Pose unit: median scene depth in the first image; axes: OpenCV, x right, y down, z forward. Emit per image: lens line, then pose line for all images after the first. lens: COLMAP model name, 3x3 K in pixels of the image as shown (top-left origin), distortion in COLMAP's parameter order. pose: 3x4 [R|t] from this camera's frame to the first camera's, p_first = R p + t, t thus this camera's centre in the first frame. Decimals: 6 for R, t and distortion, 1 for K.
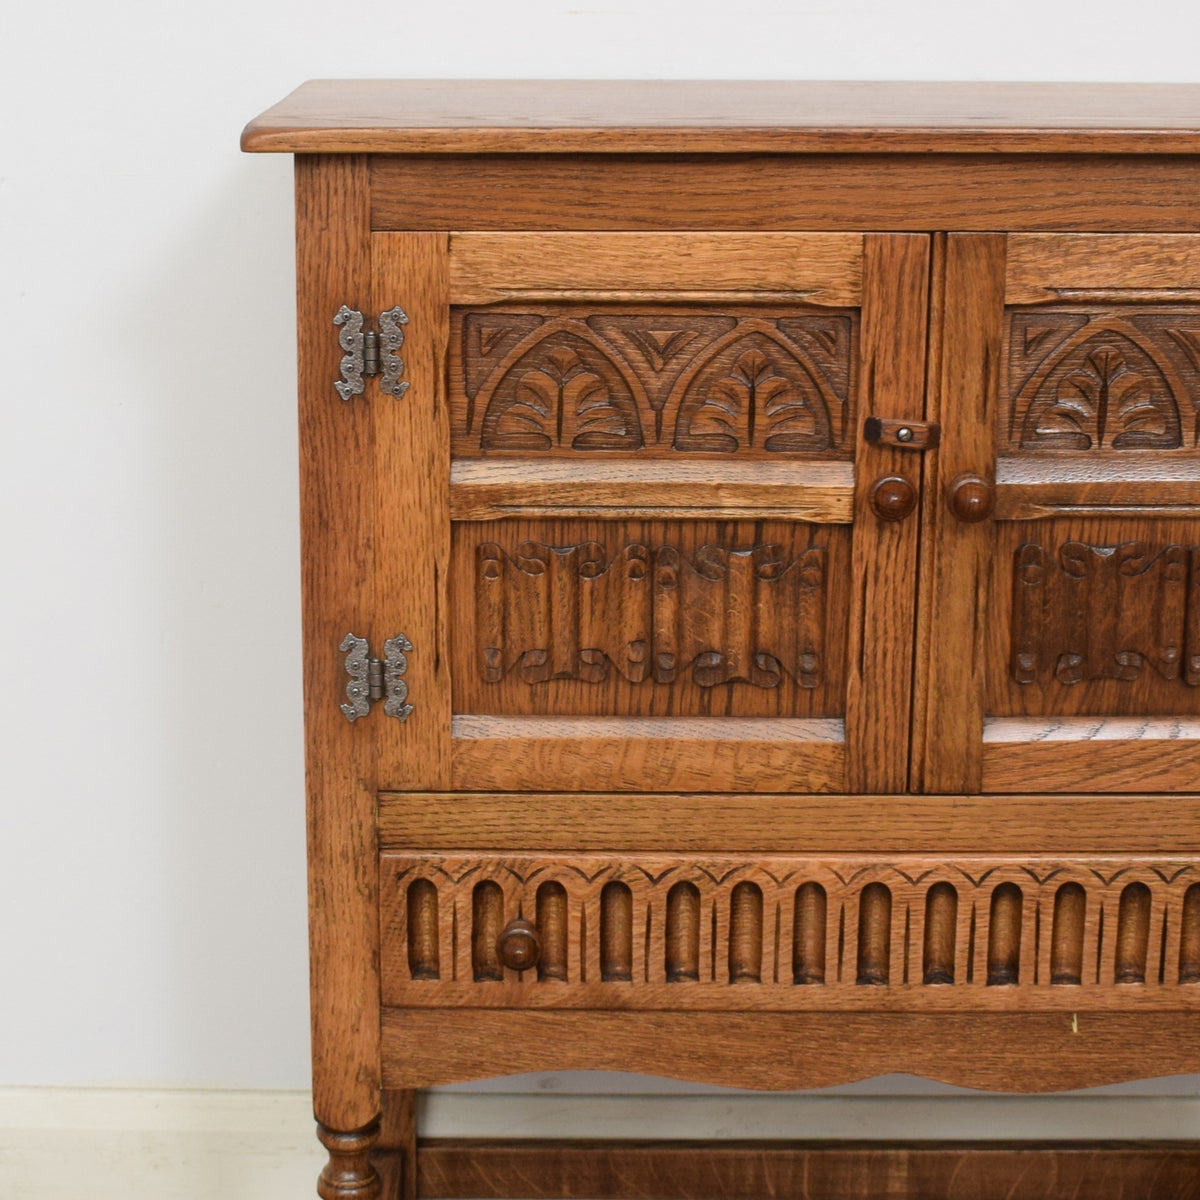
lens RADIAL K [[2542.5, 0, 544.6], [0, 2542.5, 580.1], [0, 0, 1]] dist [-0.086678, -0.102469]
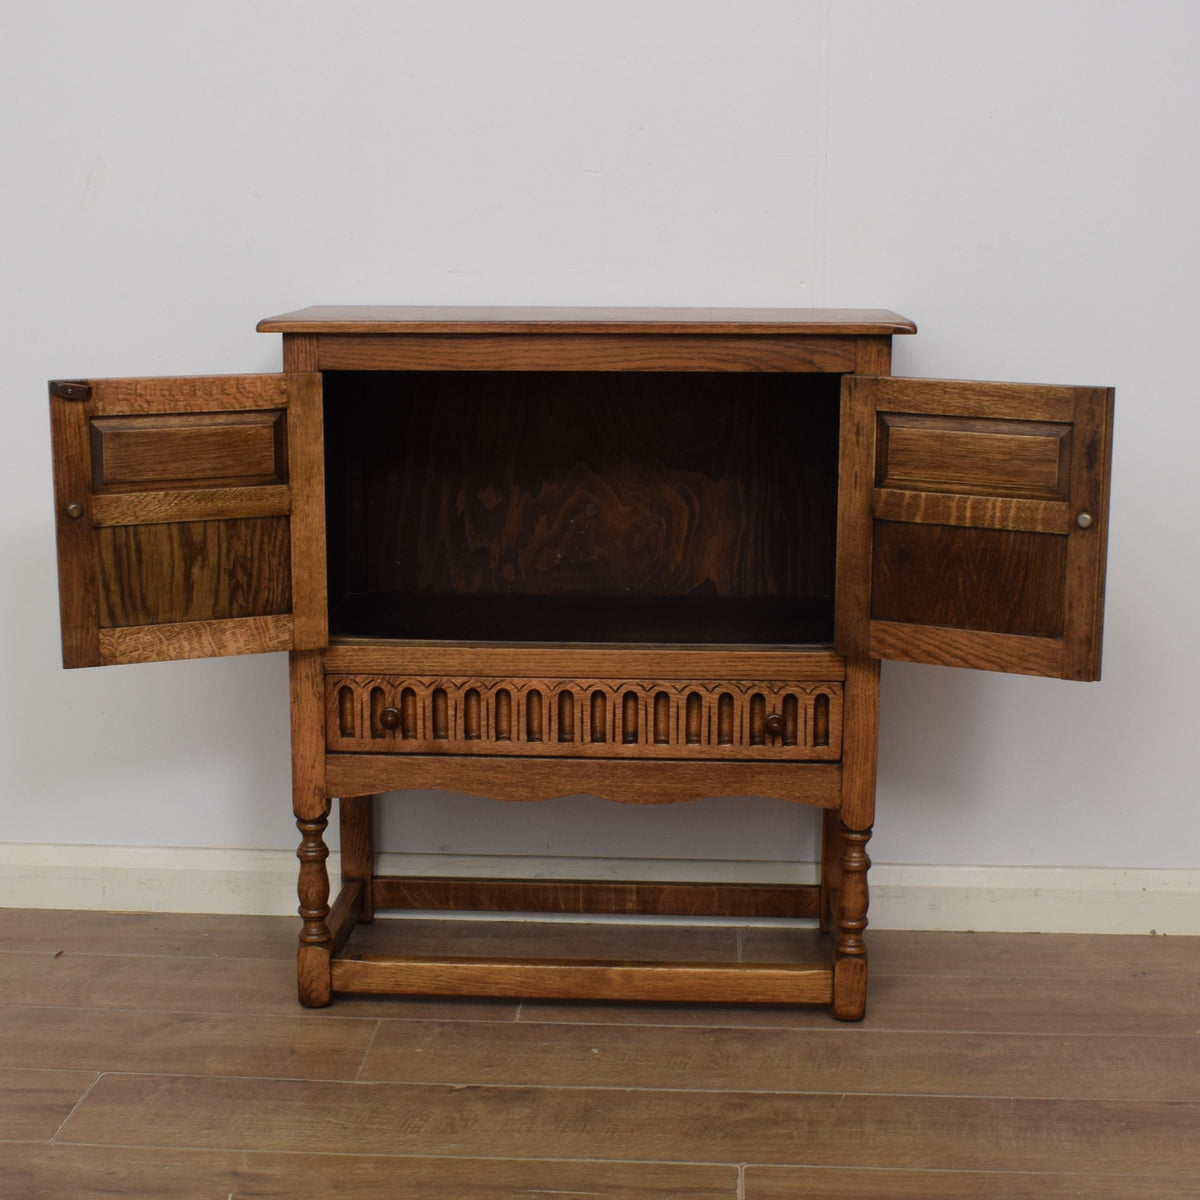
lens RADIAL K [[2075.4, 0, 601.9], [0, 2075.4, 658.1], [0, 0, 1]] dist [-0.080100, -0.068507]
pose [[0.999214, 0.011777, -0.037853, 0.228643], [-0.013648, 0.998678, -0.049557, 0.178703], [0.037219, 0.050034, 0.998054, -0.680202]]
